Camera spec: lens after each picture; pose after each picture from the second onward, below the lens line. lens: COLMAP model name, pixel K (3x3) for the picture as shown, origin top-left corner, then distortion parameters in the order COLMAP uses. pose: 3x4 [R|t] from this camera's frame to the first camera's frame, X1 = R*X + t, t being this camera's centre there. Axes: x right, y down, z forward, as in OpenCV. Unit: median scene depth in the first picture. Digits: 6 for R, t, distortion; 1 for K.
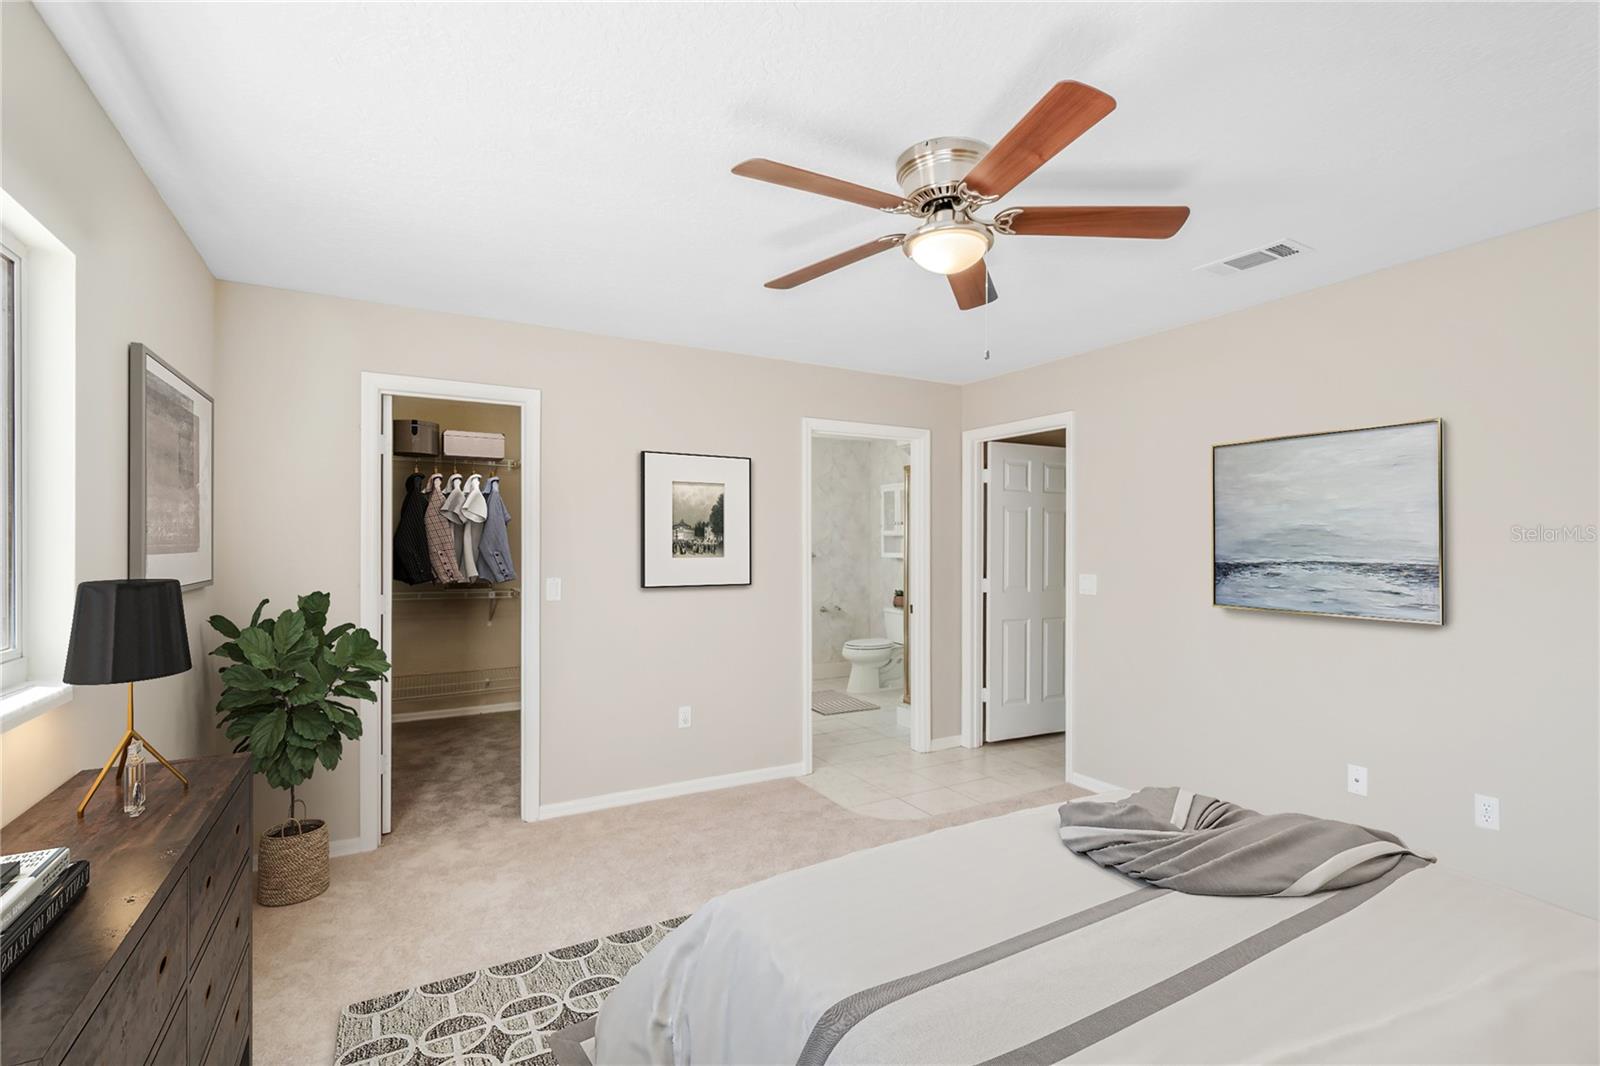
lens RADIAL K [[721.1, 0, 806.5], [0, 721.1, 545.0], [0, 0, 1]] dist [0.002221, -0.000168]
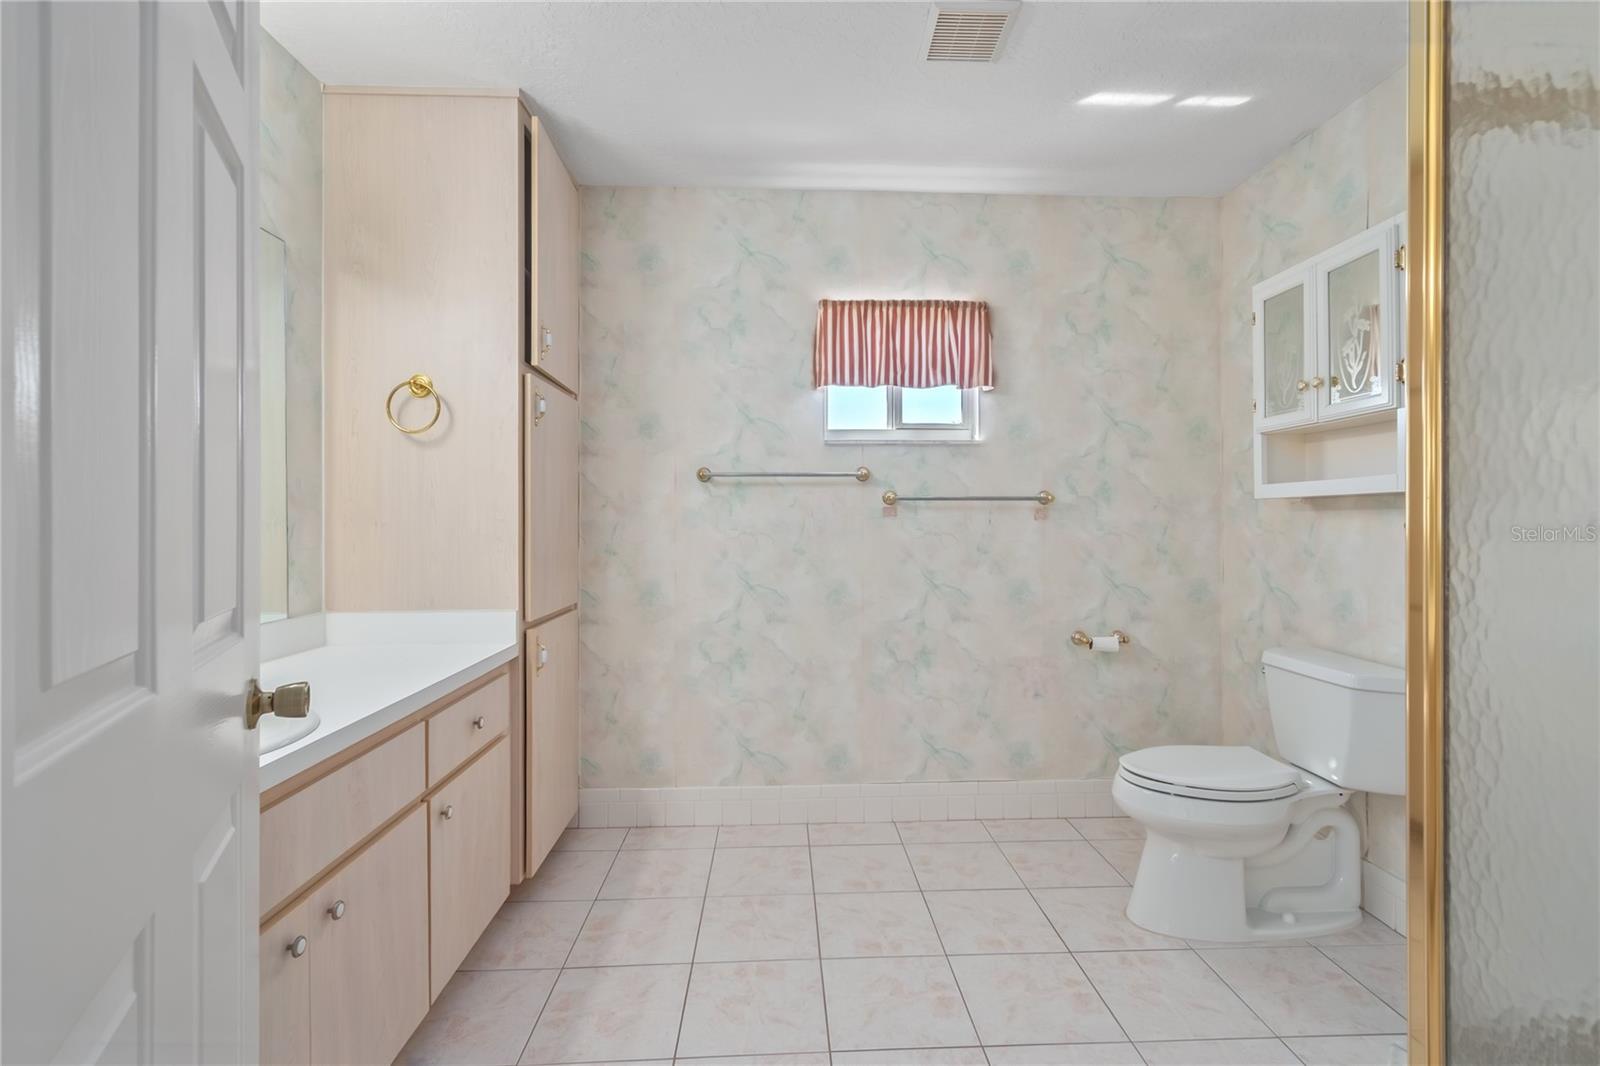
lens RADIAL K [[721.1, 0, 806.5], [0, 721.1, 545.0], [0, 0, 1]] dist [0.002221, -0.000168]
pose [[0.896402, -0.002645, -0.443234, 0.063895], [0.004841, 0.999981, 0.003822, 0.037396], [0.443215, -0.005571, 0.896398, 0.590569]]
